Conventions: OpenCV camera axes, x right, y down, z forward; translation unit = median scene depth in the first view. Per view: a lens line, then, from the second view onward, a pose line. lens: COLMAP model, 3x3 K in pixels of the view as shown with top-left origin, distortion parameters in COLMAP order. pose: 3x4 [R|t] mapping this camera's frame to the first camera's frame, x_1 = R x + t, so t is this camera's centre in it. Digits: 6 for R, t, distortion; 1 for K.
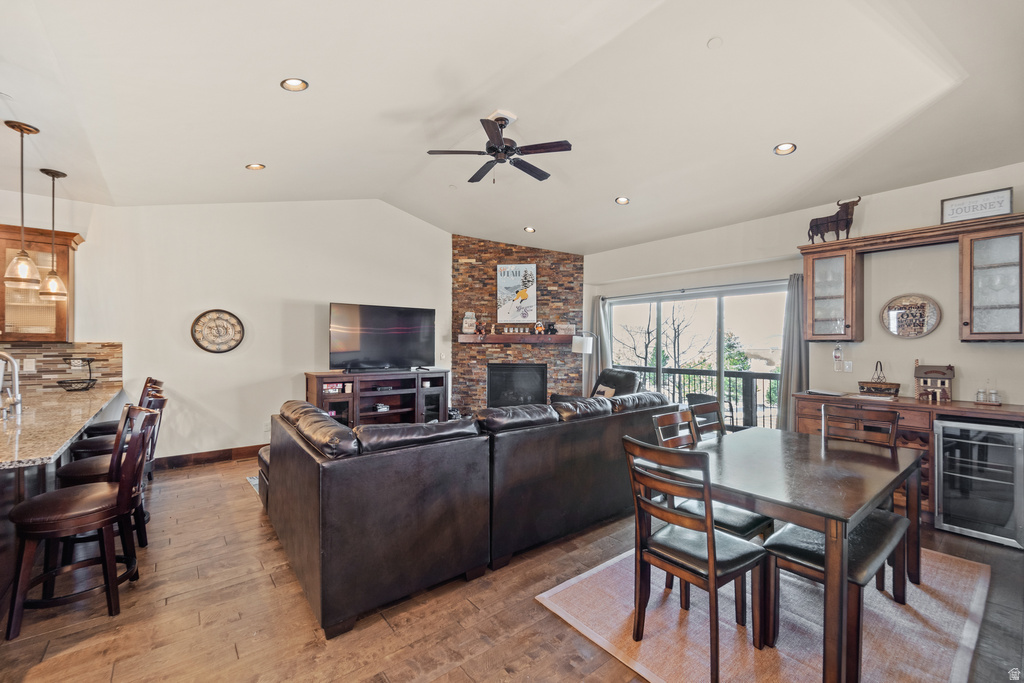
lens RADIAL K [[428.7, 0, 514.8], [0, 428.7, 340.9], [0, 0, 1]] dist [0.002641, -0.000565]
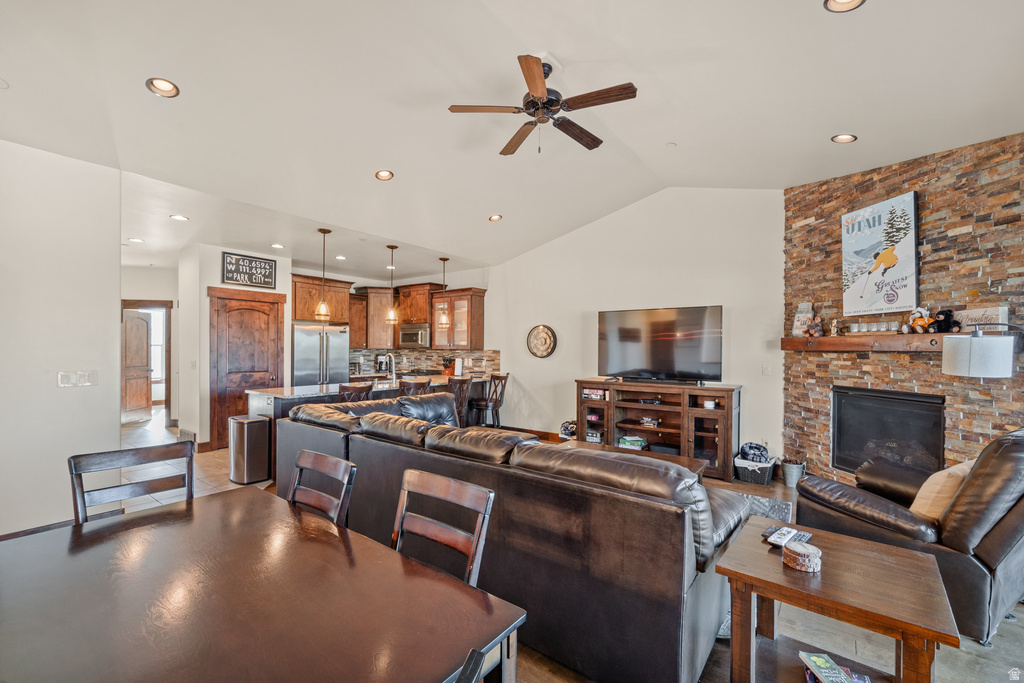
lens RADIAL K [[428.7, 0, 517.0], [0, 428.7, 350.8], [0, 0, 1]] dist [0.002641, -0.000565]
pose [[0.246136, 0.001976, -0.969233, 0.413637], [0.002449, 0.999993, 0.002661, 0.001756], [0.969232, -0.003029, 0.246129, 0.434647]]
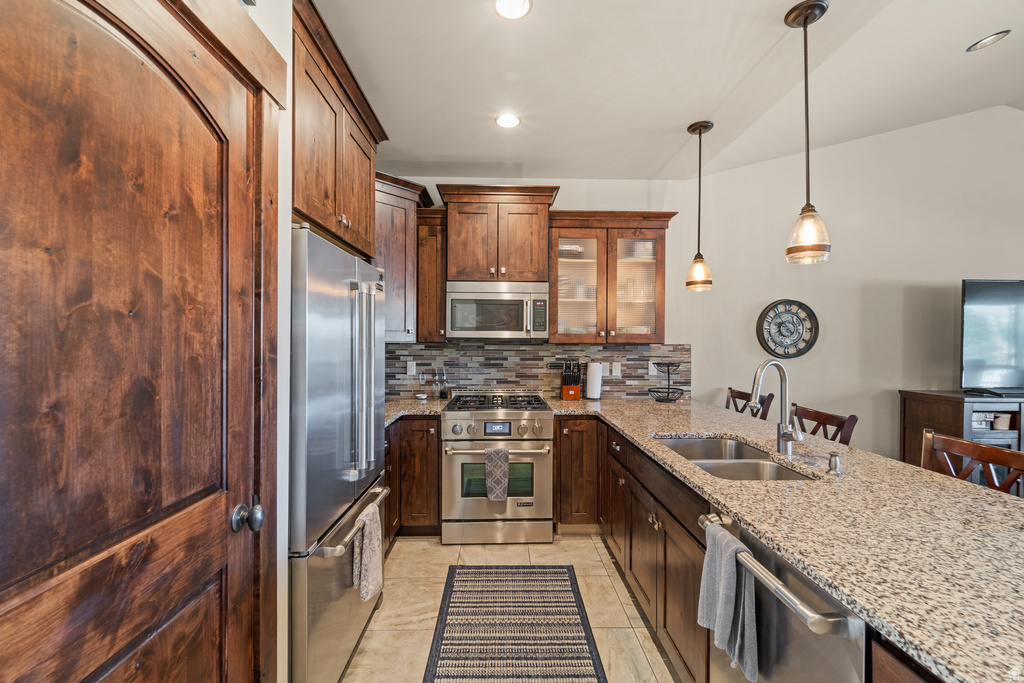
lens RADIAL K [[428.7, 0, 508.4], [0, 428.7, 342.2], [0, 0, 1]] dist [0.002641, -0.000565]
pose [[0.785877, -0.000119, -0.618383, -0.441091], [0.003161, 0.999988, 0.003825, -0.002887], [0.618375, -0.004961, 0.785867, 0.087739]]
